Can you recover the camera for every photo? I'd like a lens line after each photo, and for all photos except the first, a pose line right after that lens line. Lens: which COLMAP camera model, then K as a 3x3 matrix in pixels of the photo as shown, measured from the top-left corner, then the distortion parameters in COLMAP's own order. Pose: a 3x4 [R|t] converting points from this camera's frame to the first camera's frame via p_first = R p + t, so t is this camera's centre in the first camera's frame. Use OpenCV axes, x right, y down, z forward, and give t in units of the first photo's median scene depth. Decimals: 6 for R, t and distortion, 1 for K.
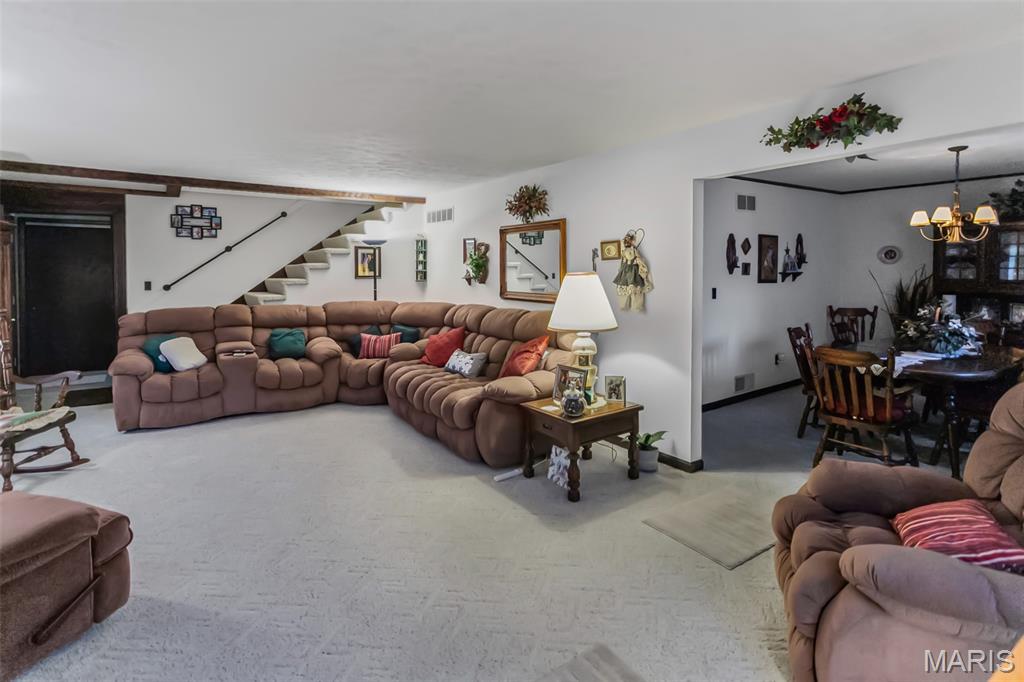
lens RADIAL K [[518.5, 0, 511.8], [0, 518.5, 261.2], [0, 0, 1]] dist [0.006067, 0.001673]
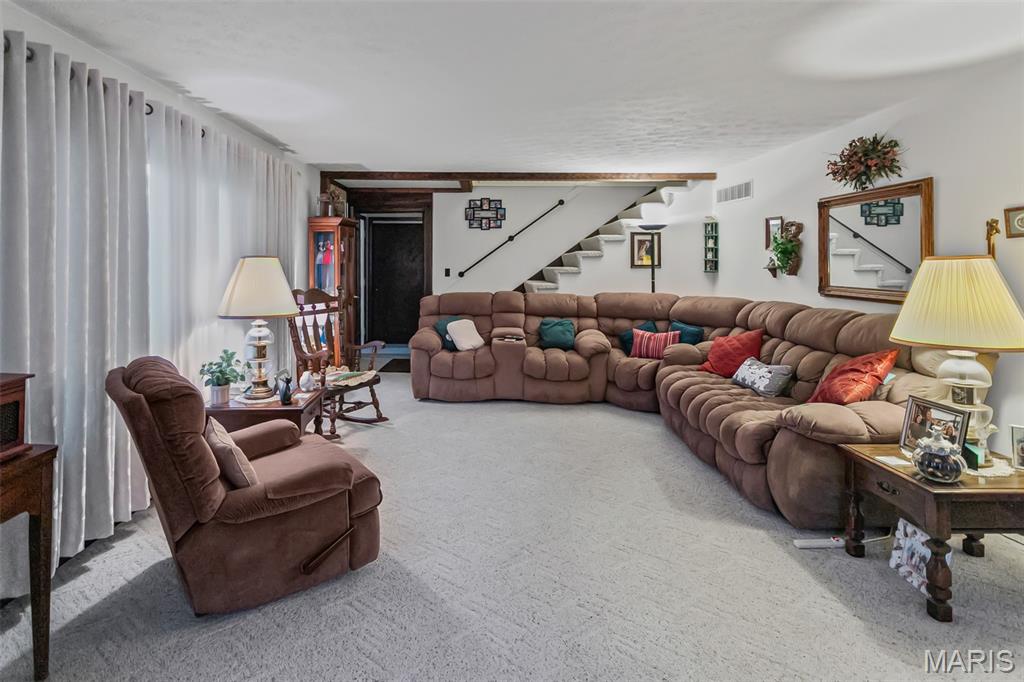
lens RADIAL K [[518.5, 0, 511.8], [0, 518.5, 261.2], [0, 0, 1]] dist [0.006067, 0.001673]
pose [[0.812384, -0.008062, -0.583067, 0.064596], [0.005956, 0.999967, -0.005529, 0.029633], [0.583092, 0.001019, 0.812405, 0.170689]]
